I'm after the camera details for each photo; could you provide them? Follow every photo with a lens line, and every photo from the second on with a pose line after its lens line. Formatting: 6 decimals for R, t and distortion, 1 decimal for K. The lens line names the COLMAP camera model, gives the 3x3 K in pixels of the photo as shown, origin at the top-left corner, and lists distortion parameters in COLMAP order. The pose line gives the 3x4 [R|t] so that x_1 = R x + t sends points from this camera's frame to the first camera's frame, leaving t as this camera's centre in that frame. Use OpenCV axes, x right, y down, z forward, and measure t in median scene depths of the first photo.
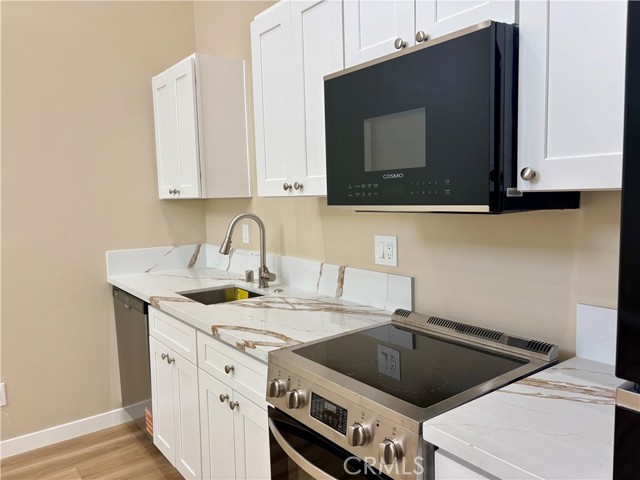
lens RADIAL K [[487.8, 0, 320.0], [0, 487.8, 240.0], [0, 0, 1]] dist [0.000942, 0.000031]
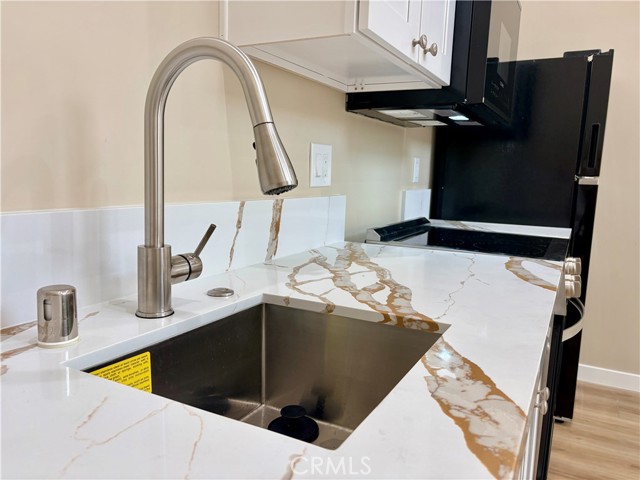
lens RADIAL K [[487.8, 0, 320.0], [0, 487.8, 240.0], [0, 0, 1]] dist [0.000942, 0.000031]
pose [[-0.415346, -0.109594, 0.903038, -0.439518], [0.068923, 0.986071, 0.151372, 0.017115], [-0.907049, 0.125112, -0.402007, 1.084198]]
